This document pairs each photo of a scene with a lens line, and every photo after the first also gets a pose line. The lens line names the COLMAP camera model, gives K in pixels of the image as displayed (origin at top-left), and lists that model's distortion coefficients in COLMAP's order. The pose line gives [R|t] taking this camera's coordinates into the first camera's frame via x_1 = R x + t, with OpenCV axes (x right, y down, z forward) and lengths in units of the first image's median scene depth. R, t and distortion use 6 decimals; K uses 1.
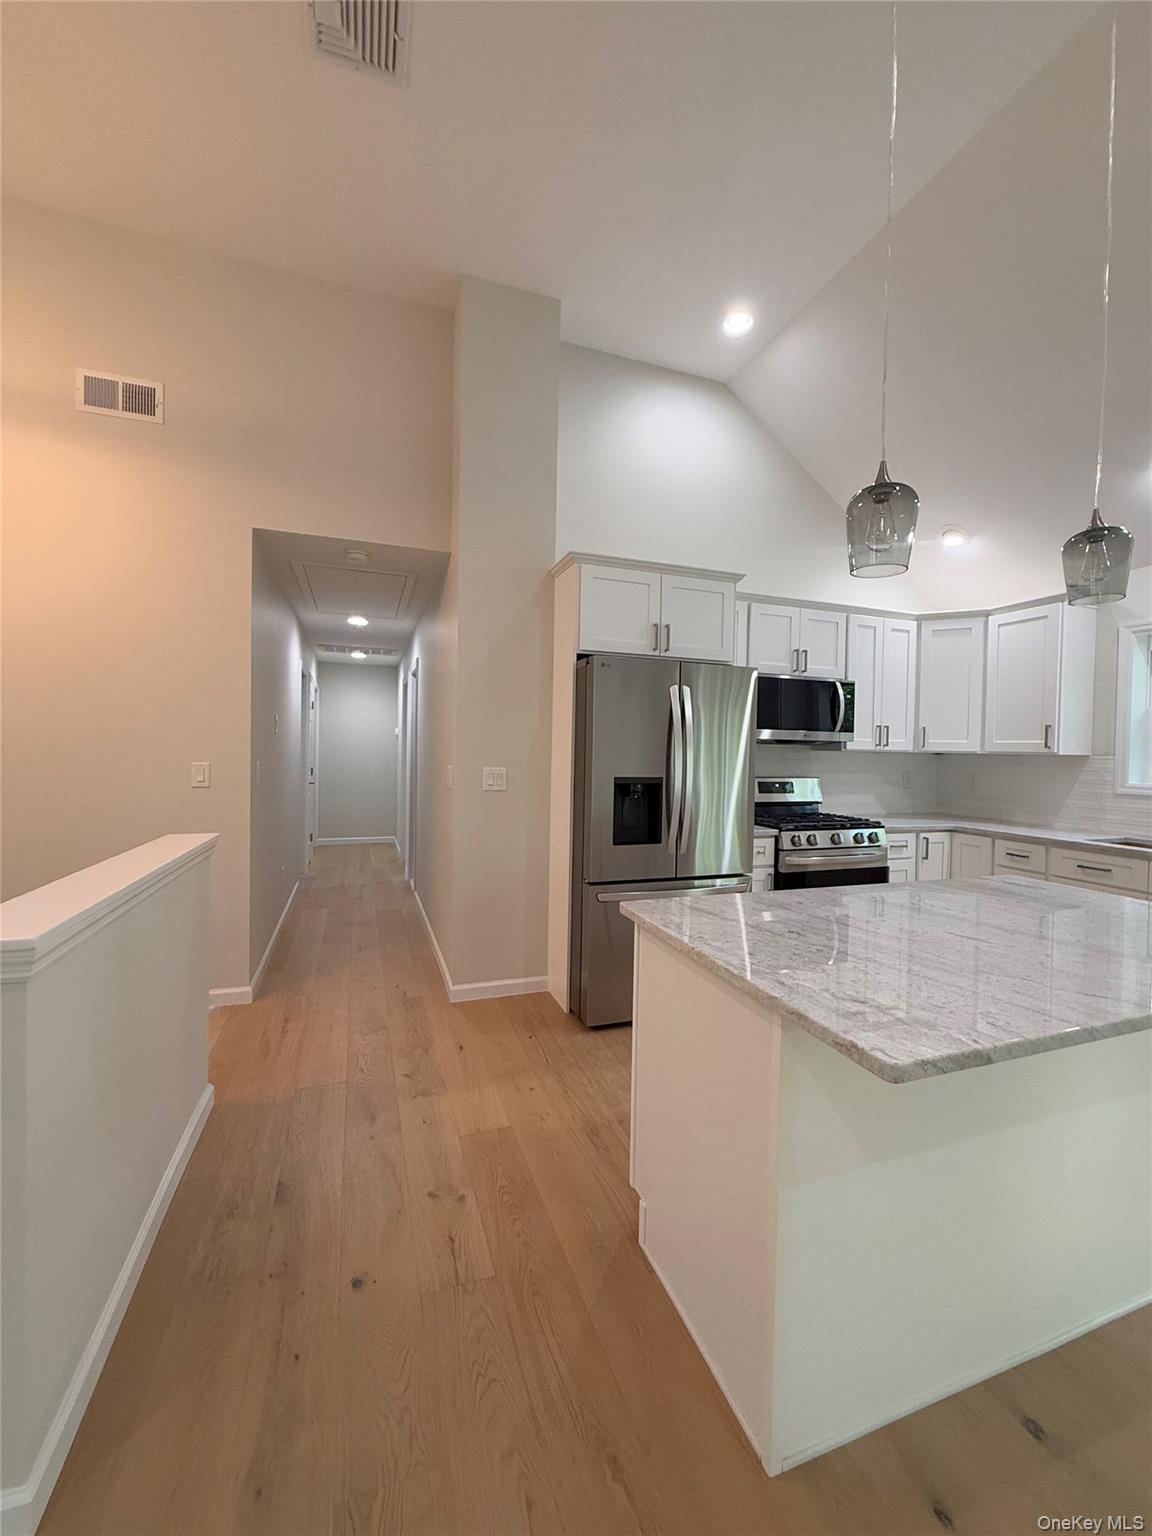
lens RADIAL K [[609.5, 0, 577.0], [0, 609.5, 759.8], [0, 0, 1]] dist [-0.000404, -0.000062]
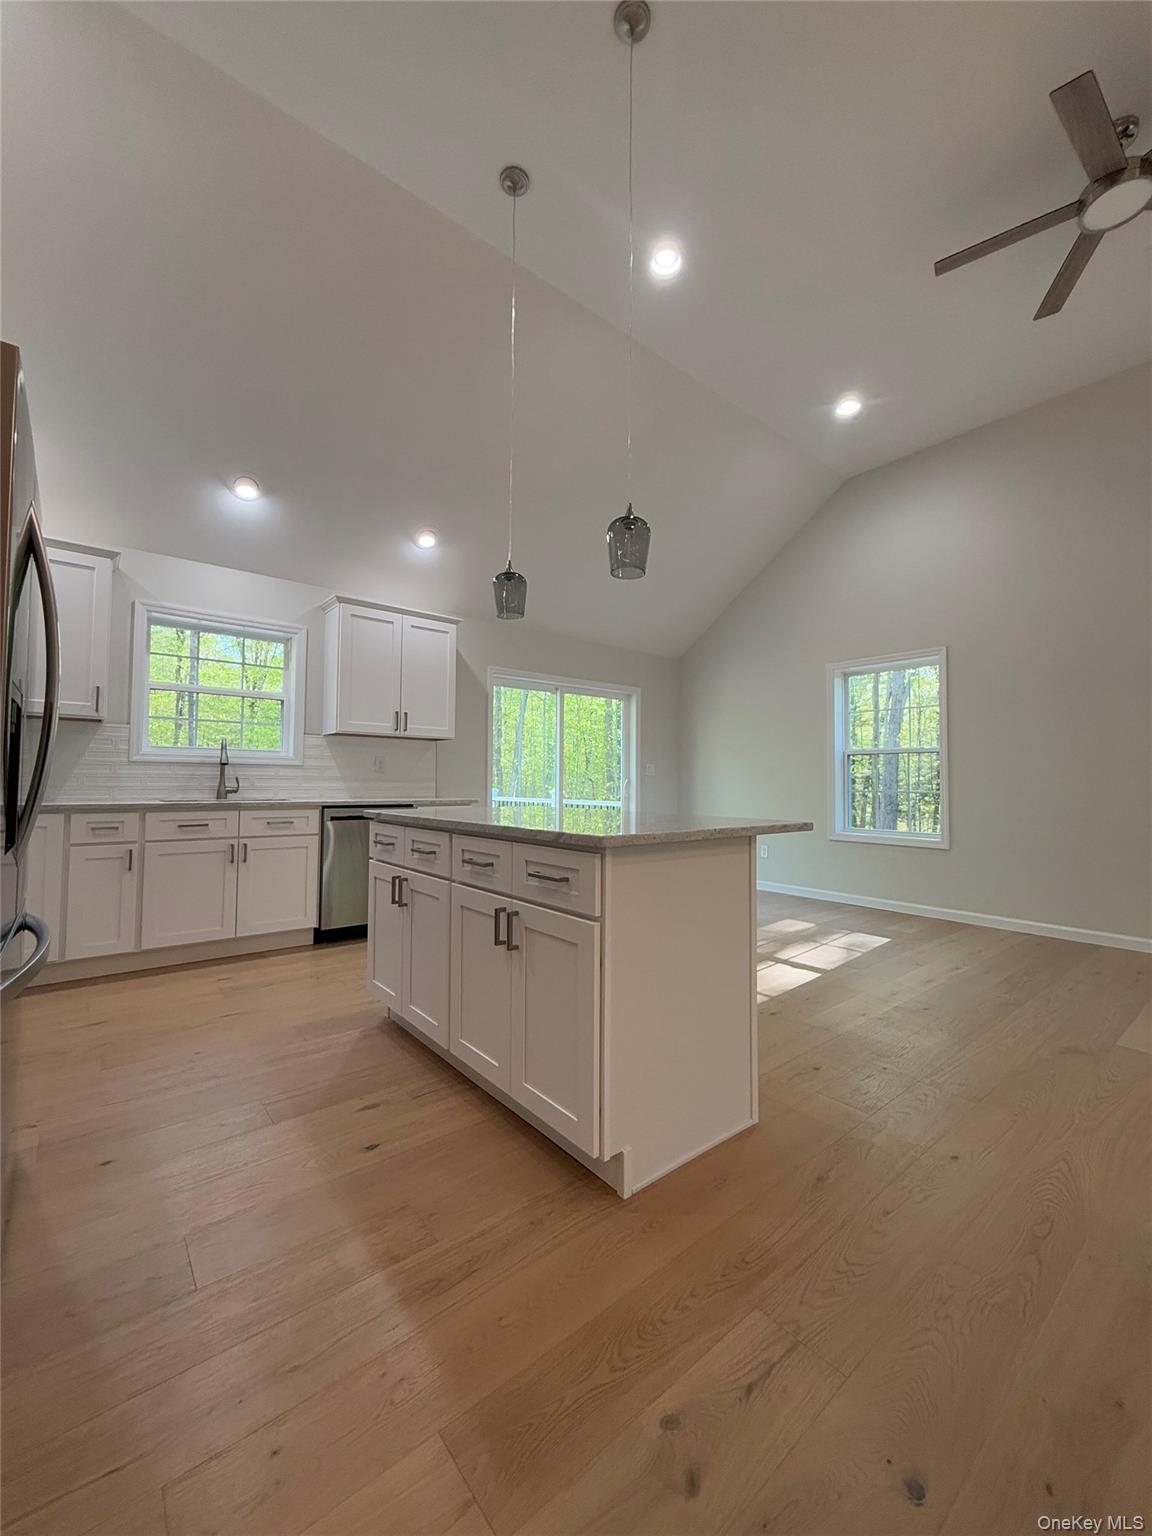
lens RADIAL K [[609.5, 0, 577.0], [0, 609.5, 759.8], [0, 0, 1]] dist [-0.000404, -0.000062]
pose [[-0.333581, 0.012224, 0.942642, -0.339381], [-0.001029, 0.999911, -0.013331, 0.065849], [-0.942721, -0.005417, -0.333539, 0.626979]]
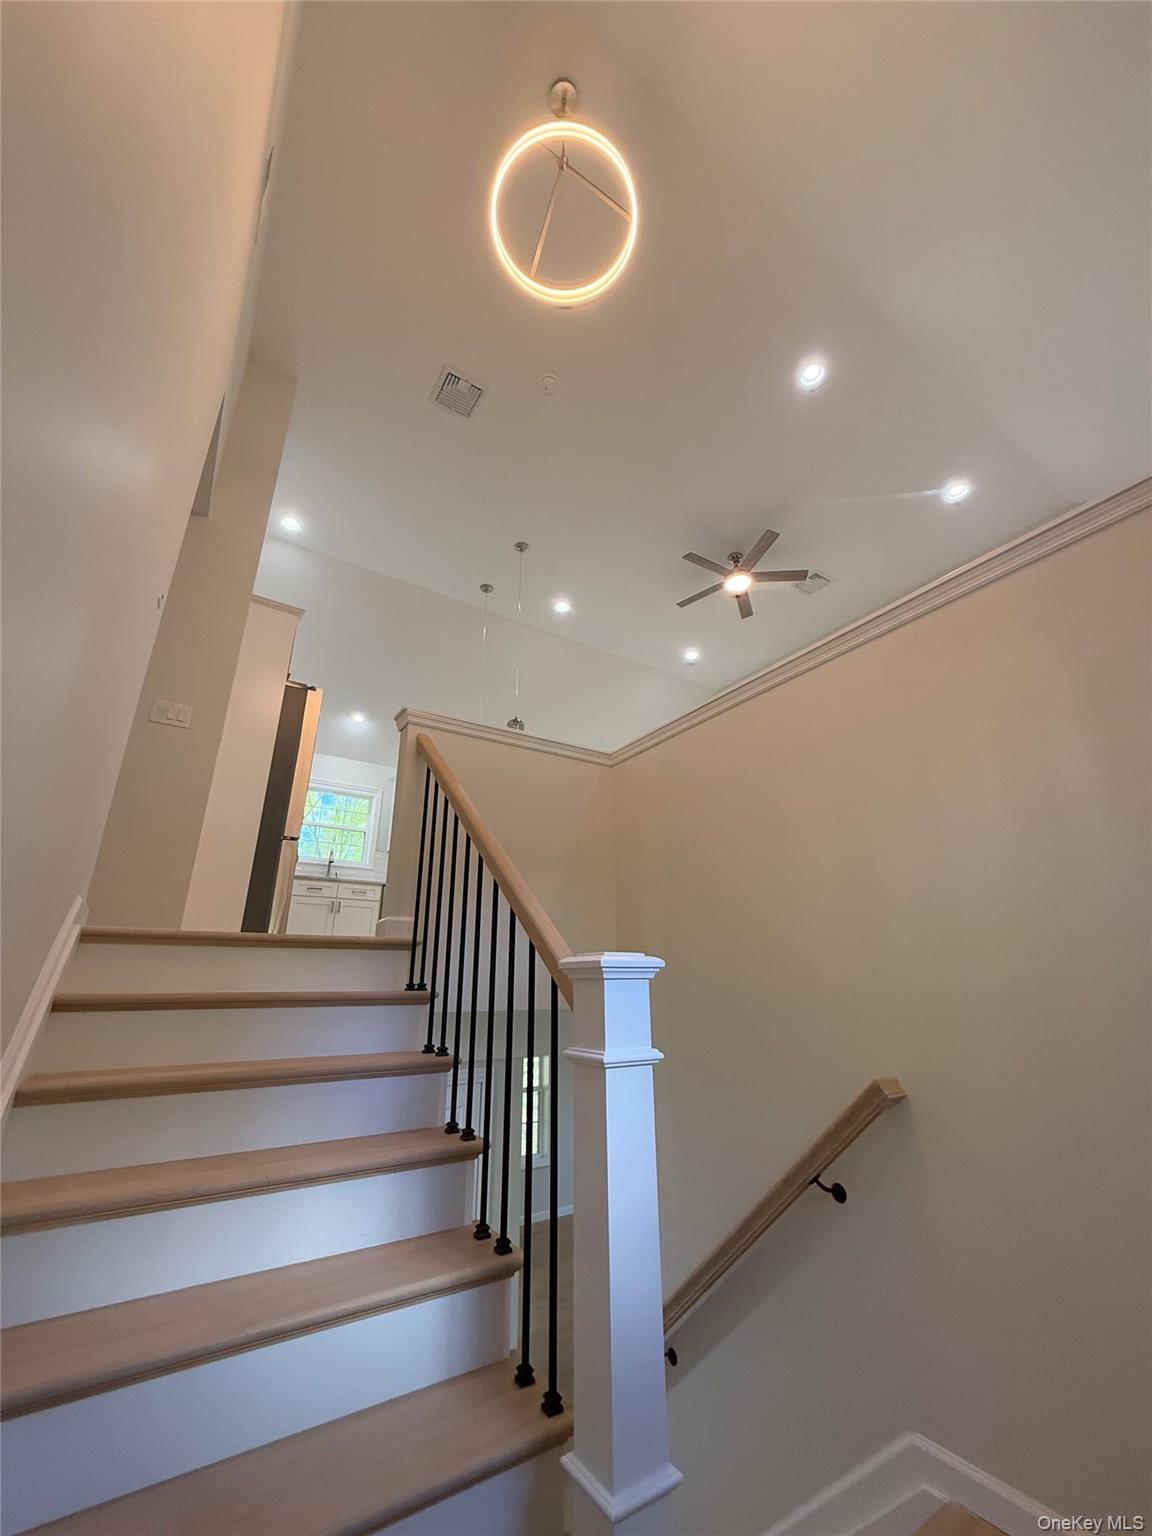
lens RADIAL K [[609.5, 0, 577.0], [0, 609.5, 759.8], [0, 0, 1]] dist [-0.000404, -0.000062]
pose [[-0.236734, 0.321026, 0.917006, -1.124853], [0.014423, 0.944892, -0.327065, 0.383133], [-0.971467, -0.064201, -0.228318, 0.567186]]
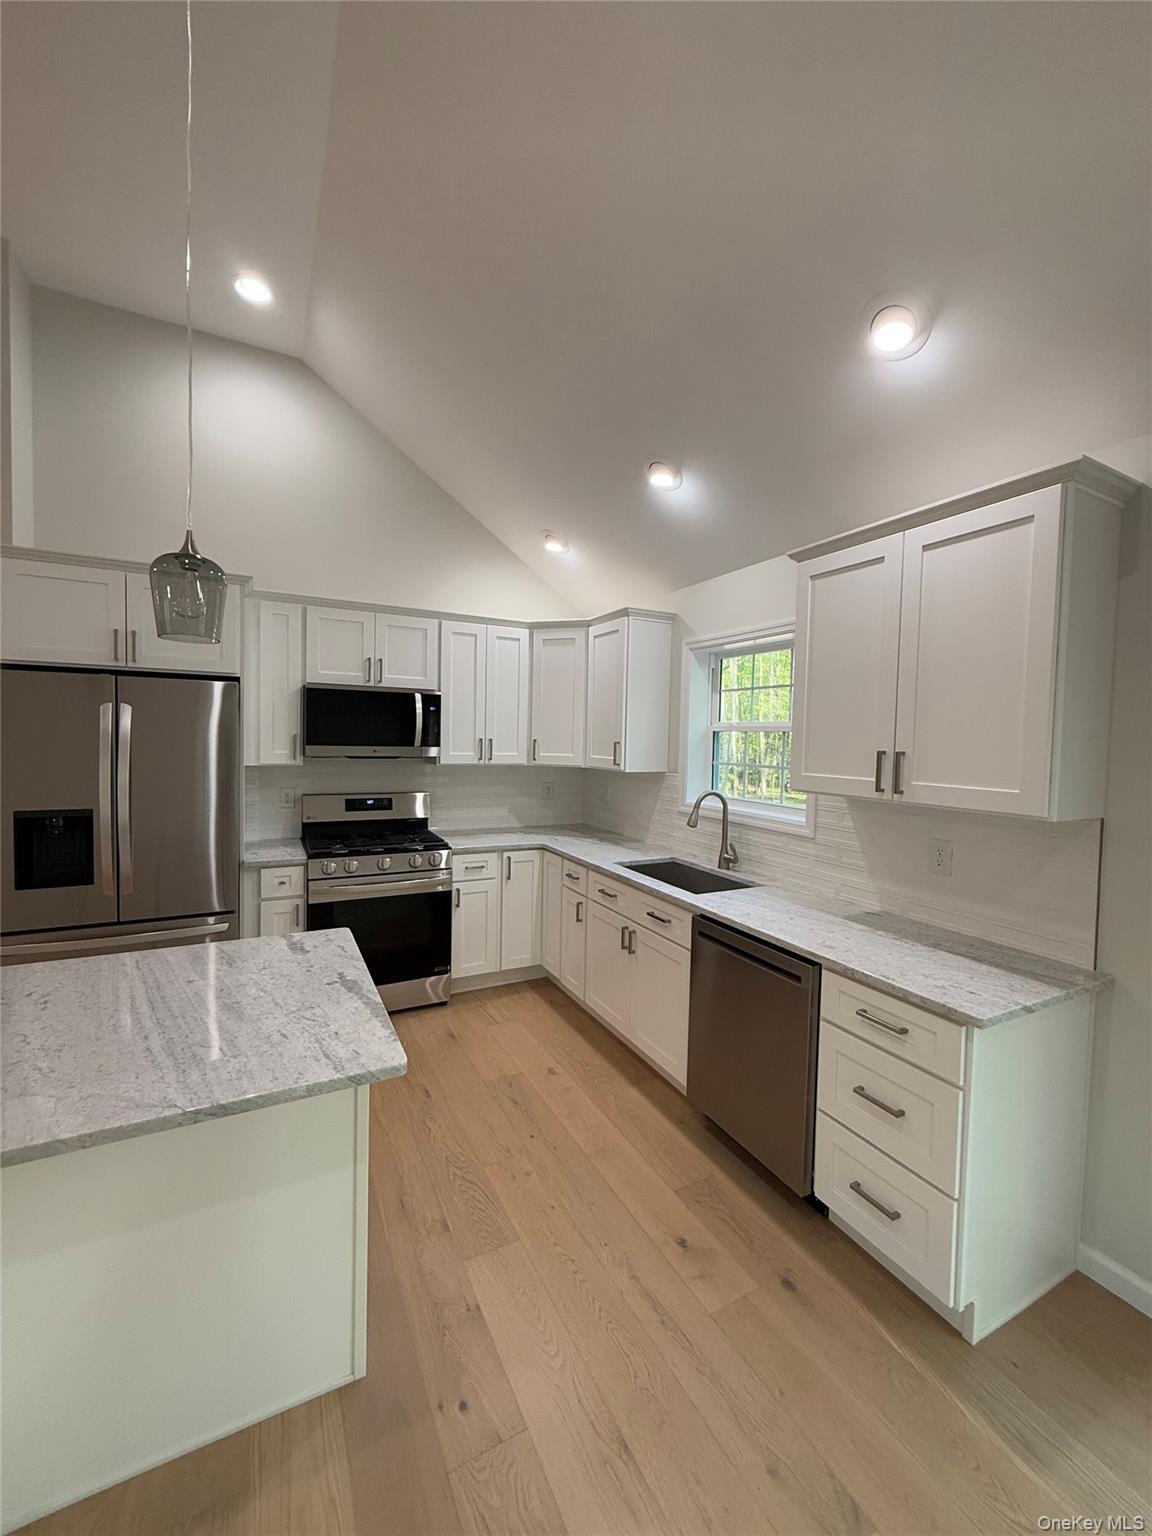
lens RADIAL K [[609.5, 0, 577.0], [0, 609.5, 759.8], [0, 0, 1]] dist [-0.000404, -0.000062]
pose [[0.990814, -0.001722, 0.135224, 0.580609], [-0.001729, 0.999676, 0.025398, -0.053273], [-0.135224, -0.025399, 0.990489, 0.037264]]
